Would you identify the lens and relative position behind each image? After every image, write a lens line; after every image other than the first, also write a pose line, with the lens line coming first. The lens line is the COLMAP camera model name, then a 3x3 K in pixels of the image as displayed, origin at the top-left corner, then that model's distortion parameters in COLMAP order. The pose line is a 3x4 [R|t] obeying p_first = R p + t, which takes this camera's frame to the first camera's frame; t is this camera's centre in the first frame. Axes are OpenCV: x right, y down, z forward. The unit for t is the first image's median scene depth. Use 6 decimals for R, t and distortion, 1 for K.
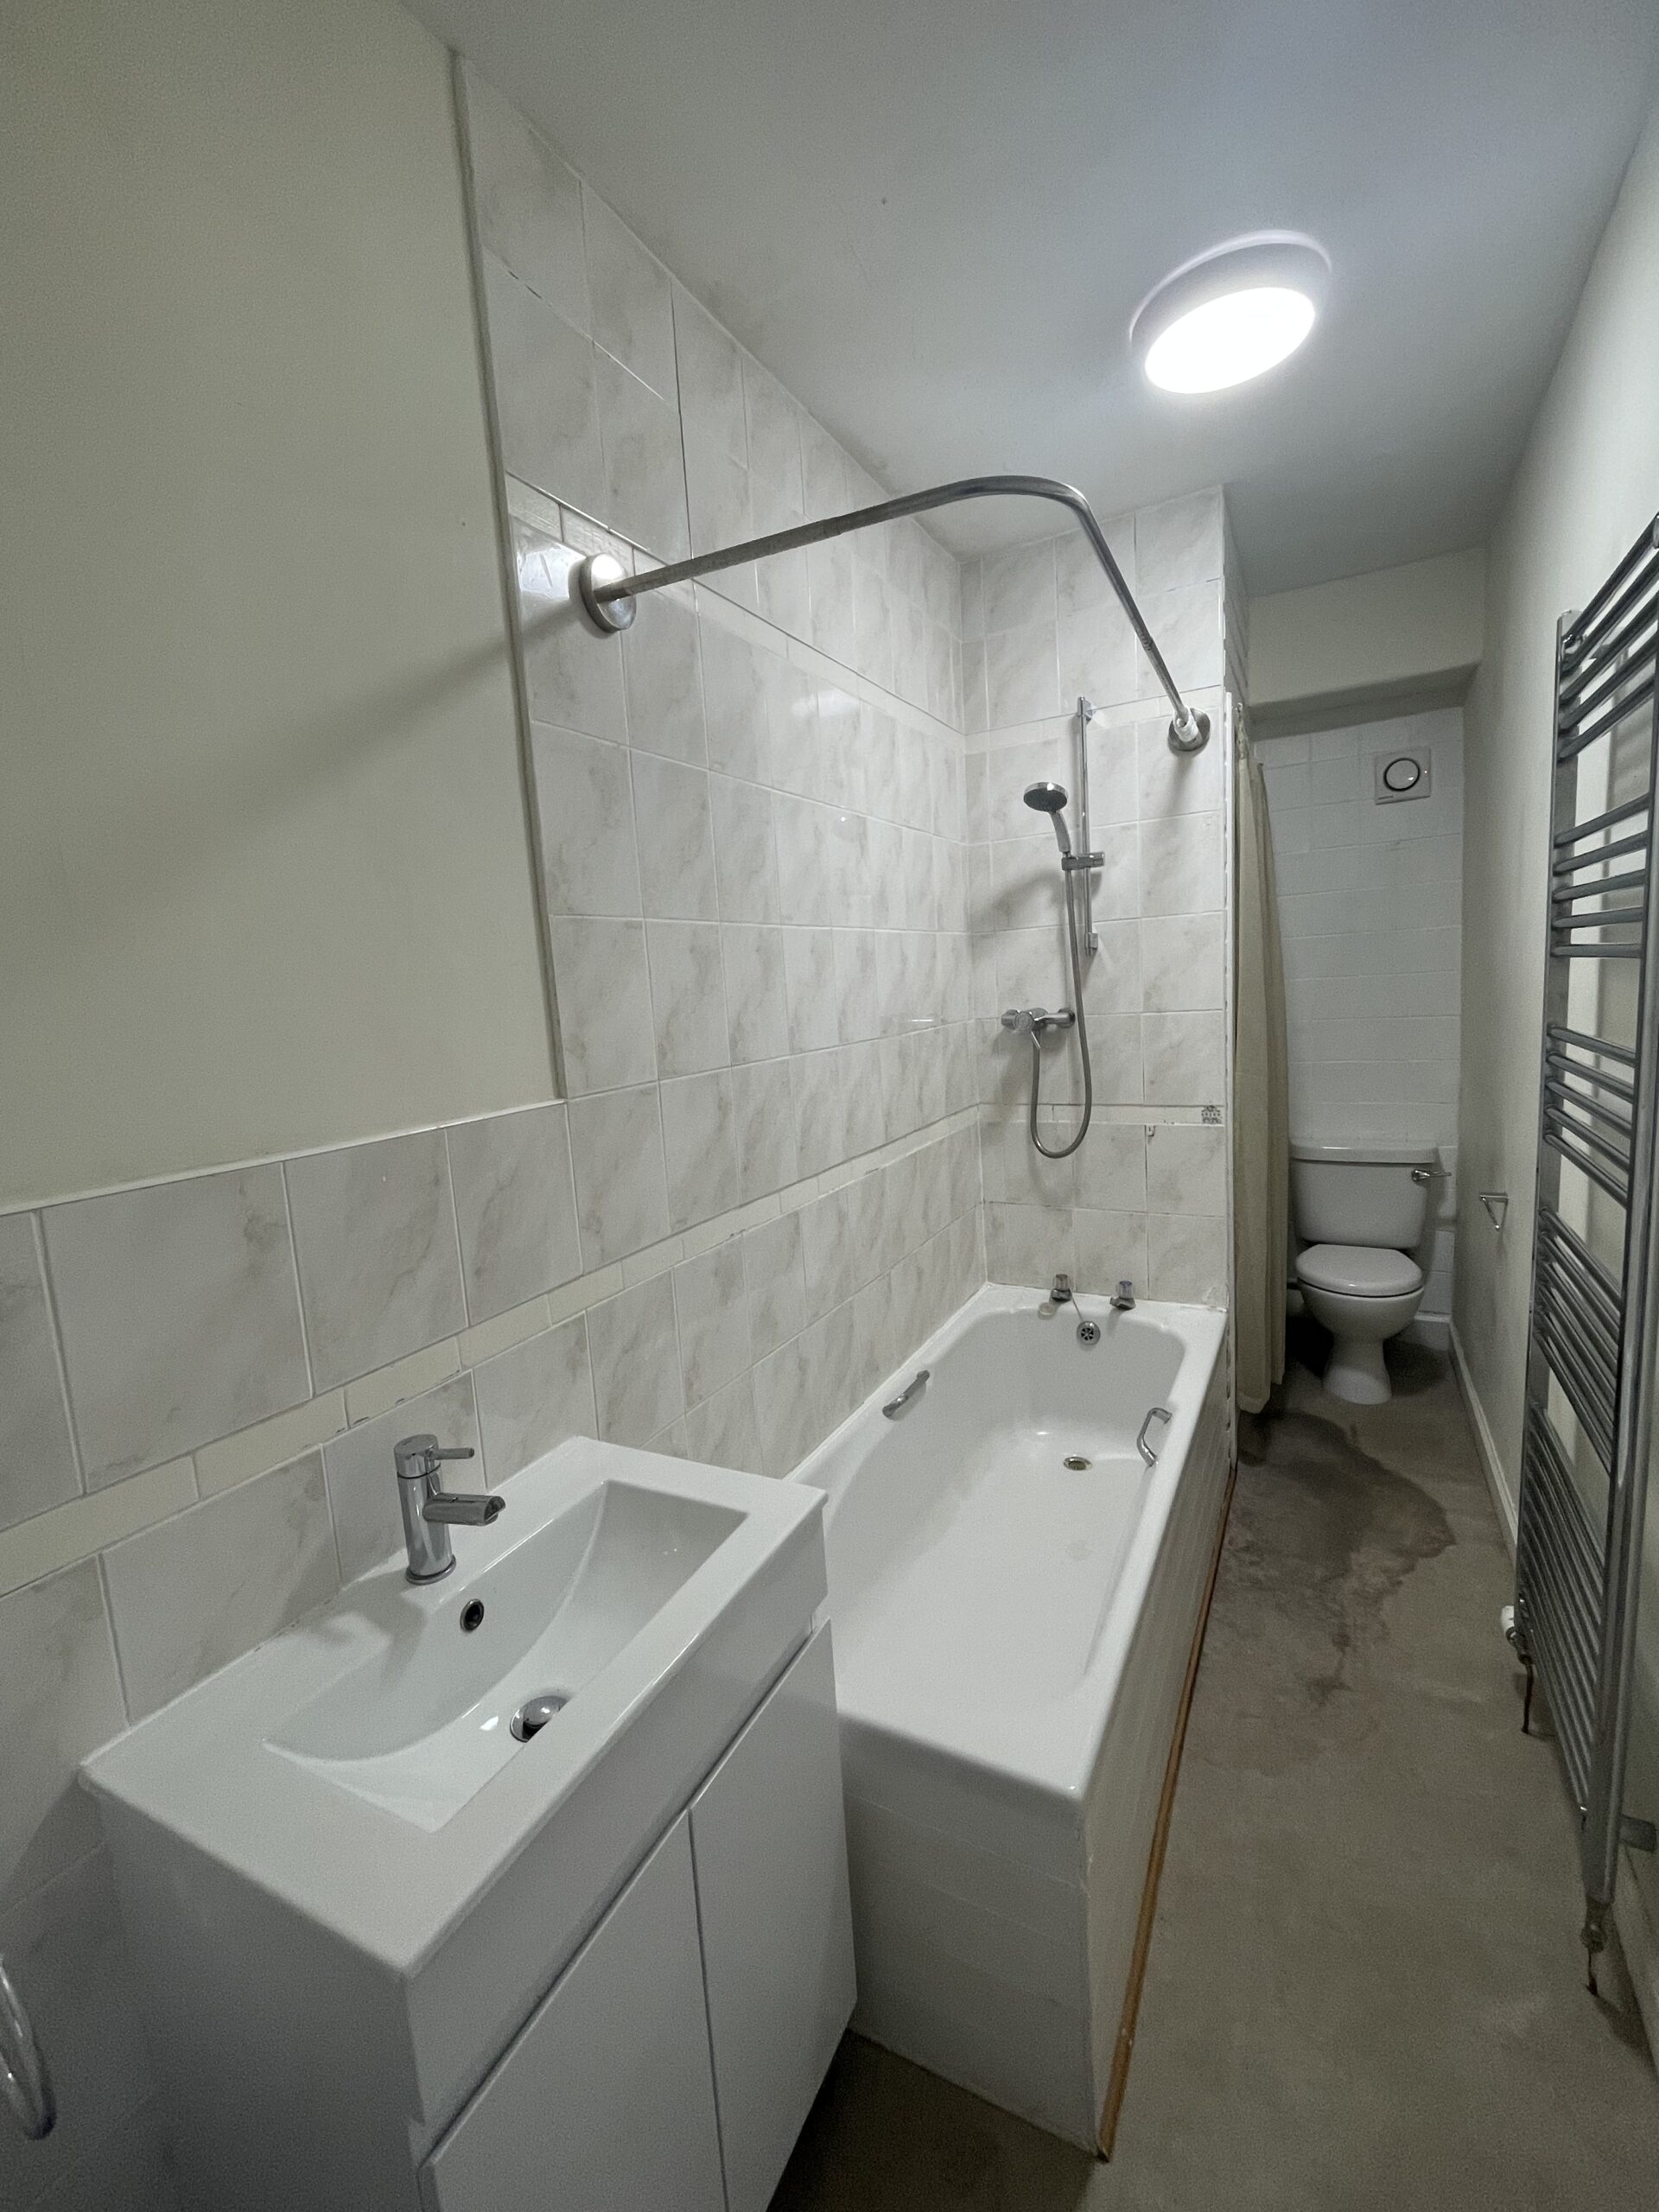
lens RADIAL K [[929.5, 0, 821.7], [0, 929.5, 1100.7], [0, 0, 1]] dist [-0.000118, -0.000019]
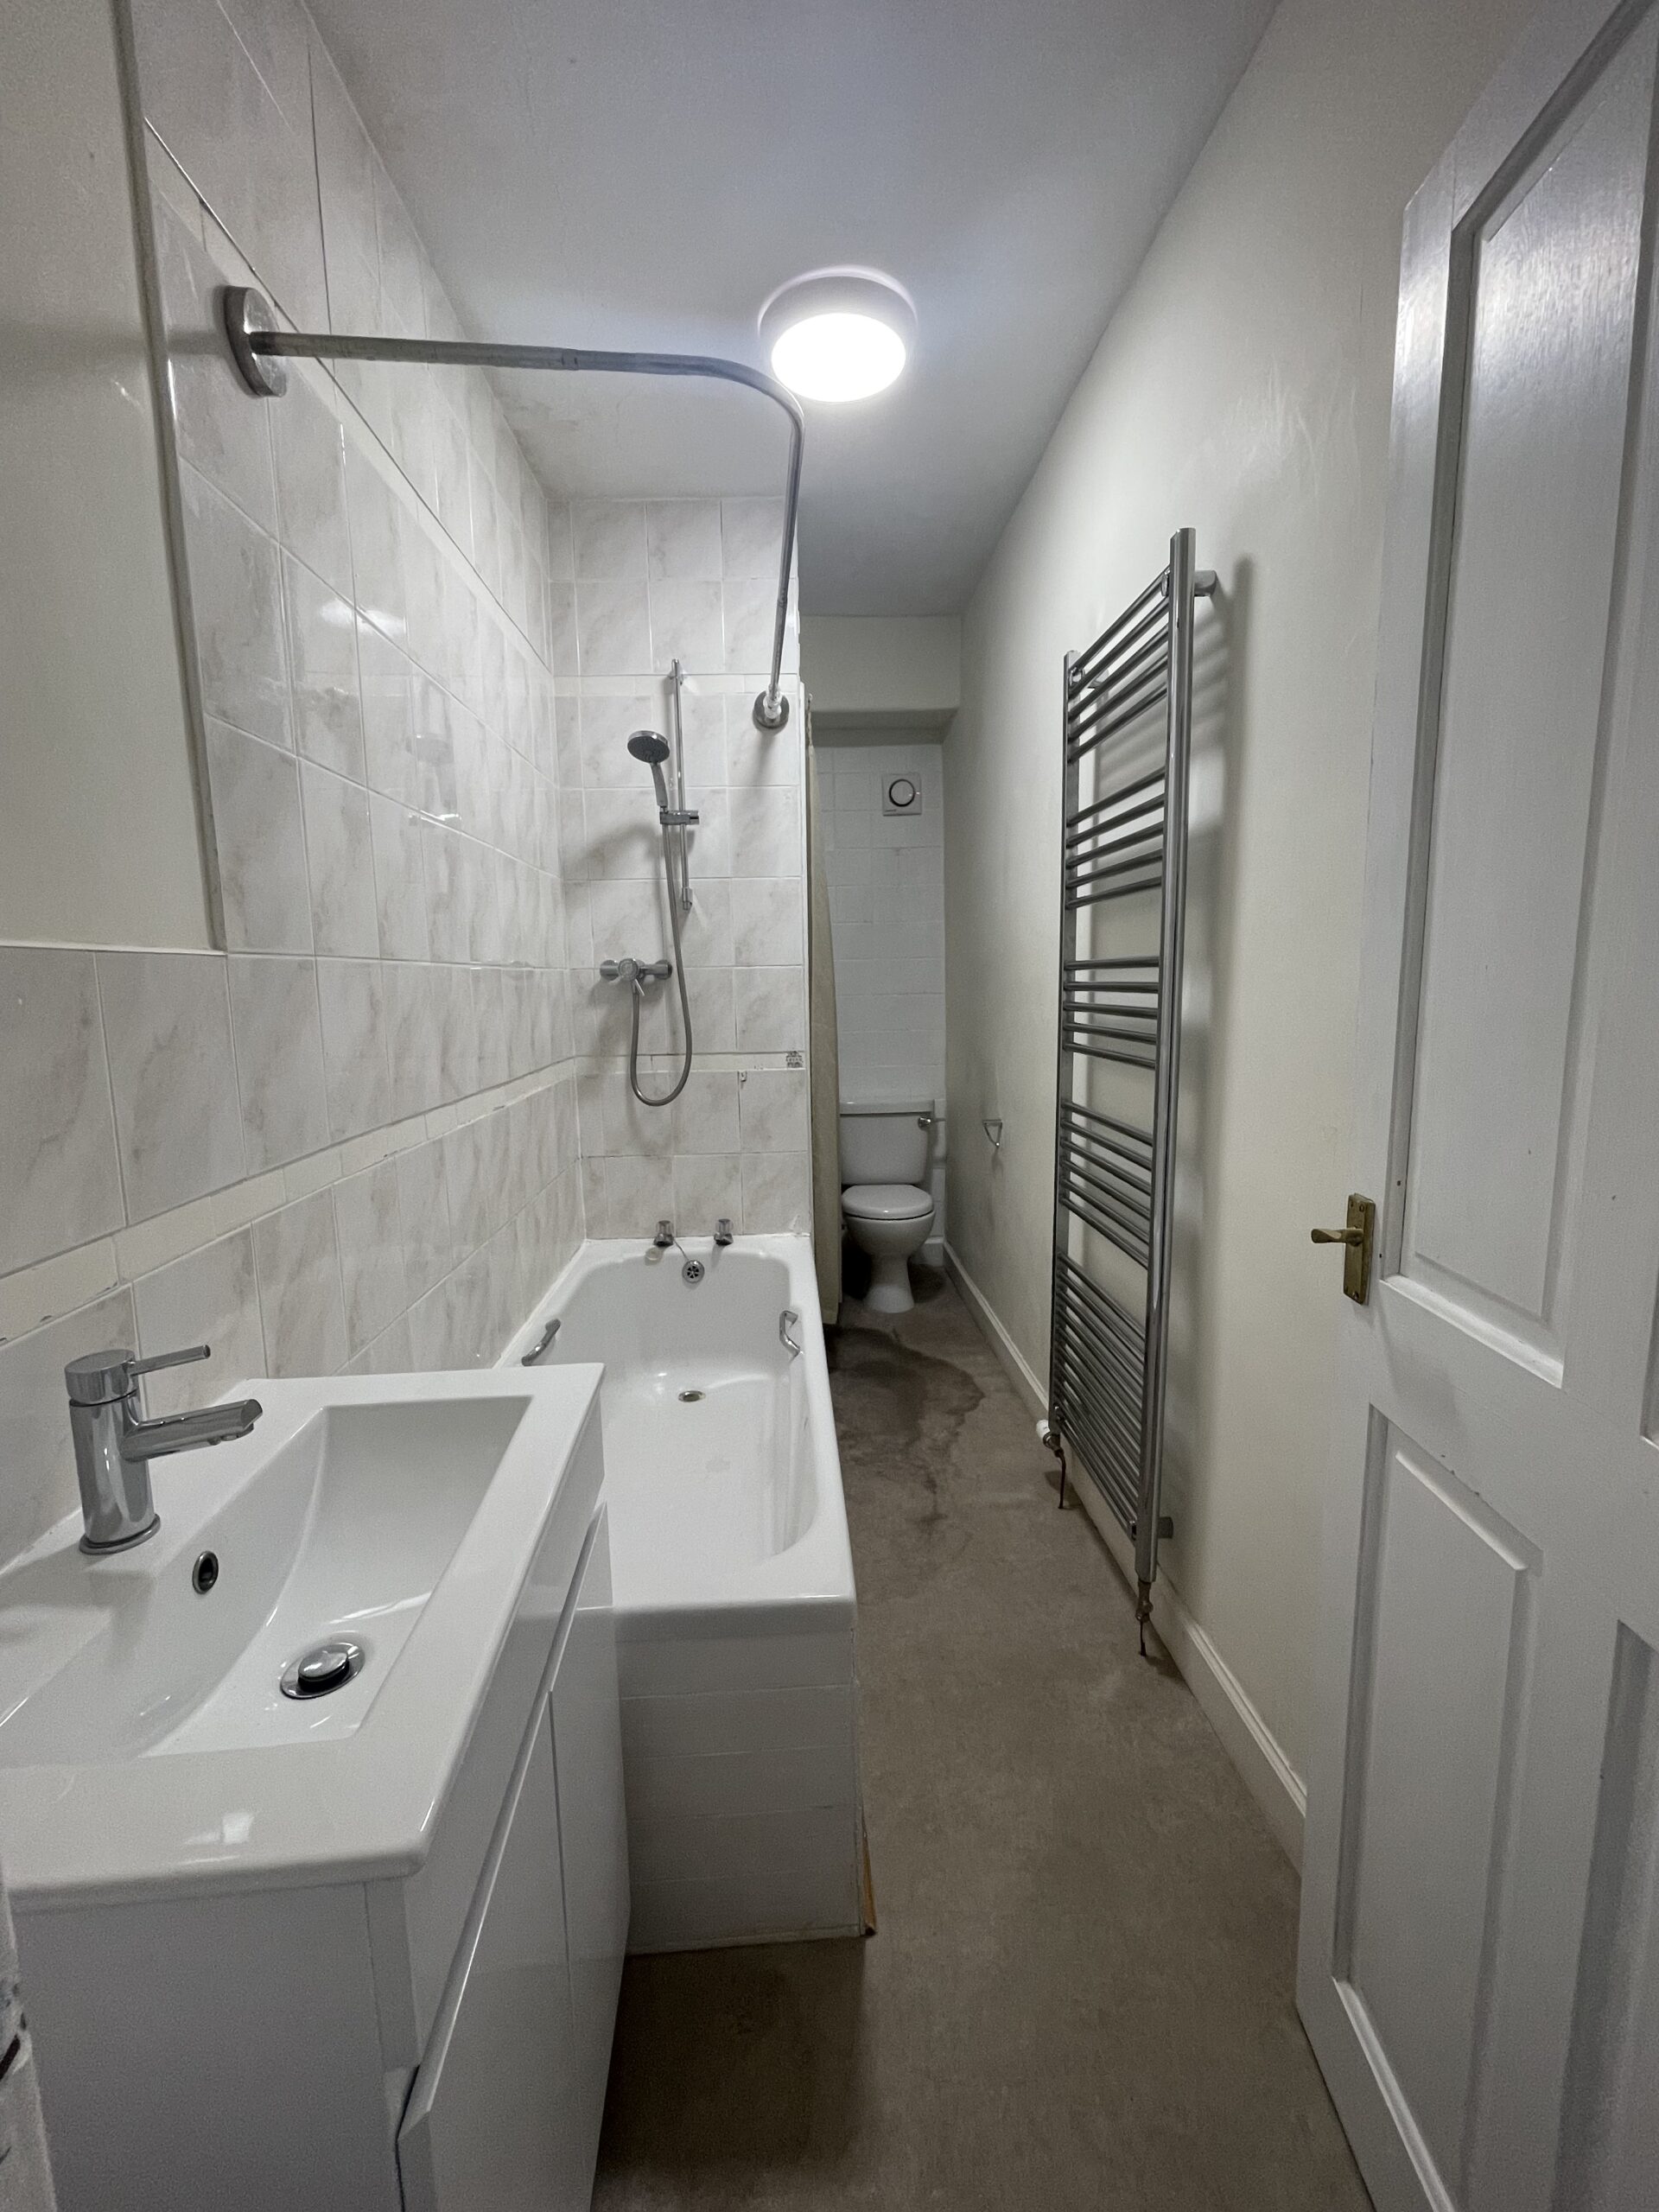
lens RADIAL K [[929.5, 0, 821.7], [0, 929.5, 1100.7], [0, 0, 1]] dist [-0.000118, -0.000019]
pose [[0.853134, -0.021672, 0.521242, -0.136343], [0.032999, 0.999378, -0.012459, 0.080228], [-0.520647, 0.027829, 0.853318, 0.034695]]
